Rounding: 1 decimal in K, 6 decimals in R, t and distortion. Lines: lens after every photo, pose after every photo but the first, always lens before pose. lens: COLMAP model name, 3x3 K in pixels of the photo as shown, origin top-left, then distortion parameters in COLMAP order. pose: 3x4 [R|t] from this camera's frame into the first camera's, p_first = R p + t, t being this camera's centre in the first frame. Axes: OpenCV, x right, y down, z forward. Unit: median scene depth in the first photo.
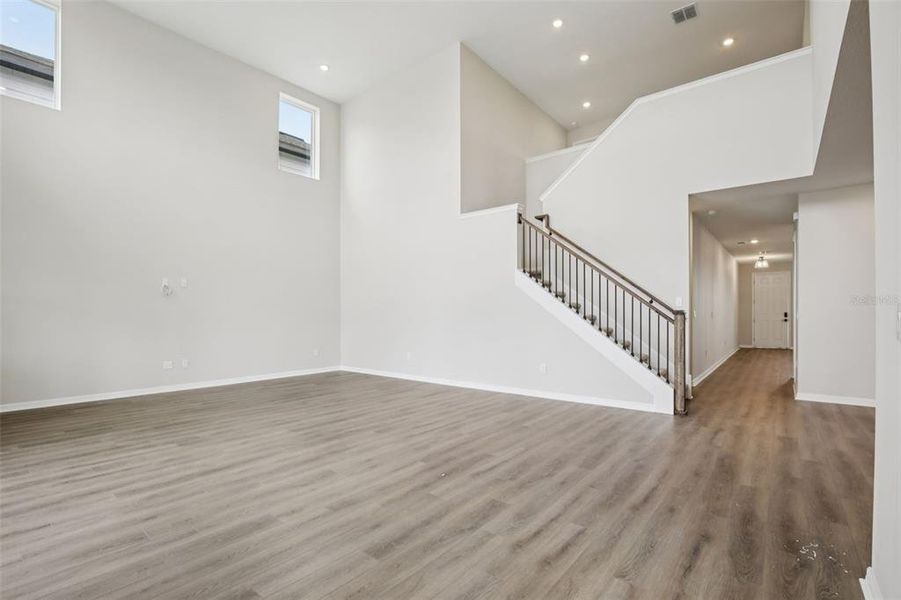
lens RADIAL K [[419.6, 0, 446.0], [0, 419.6, 307.5], [0, 0, 1]] dist [-0.032853, 0.000094]
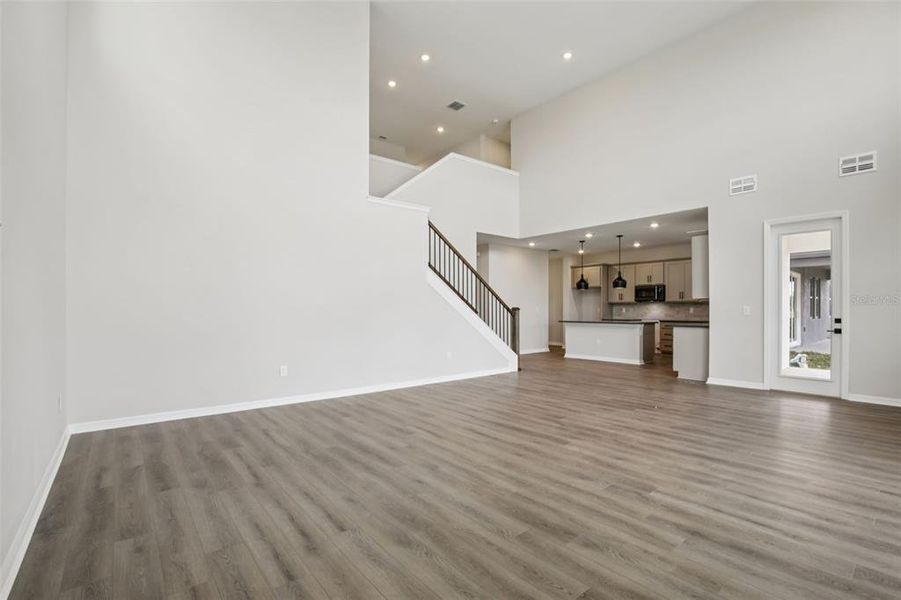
lens RADIAL K [[419.6, 0, 446.0], [0, 419.6, 307.5], [0, 0, 1]] dist [-0.032853, 0.000094]
pose [[0.190445, 0.007995, 0.981665, -1.402438], [-0.006402, 0.999956, -0.006902, 0.025215], [-0.981677, -0.004970, 0.190487, 1.198756]]
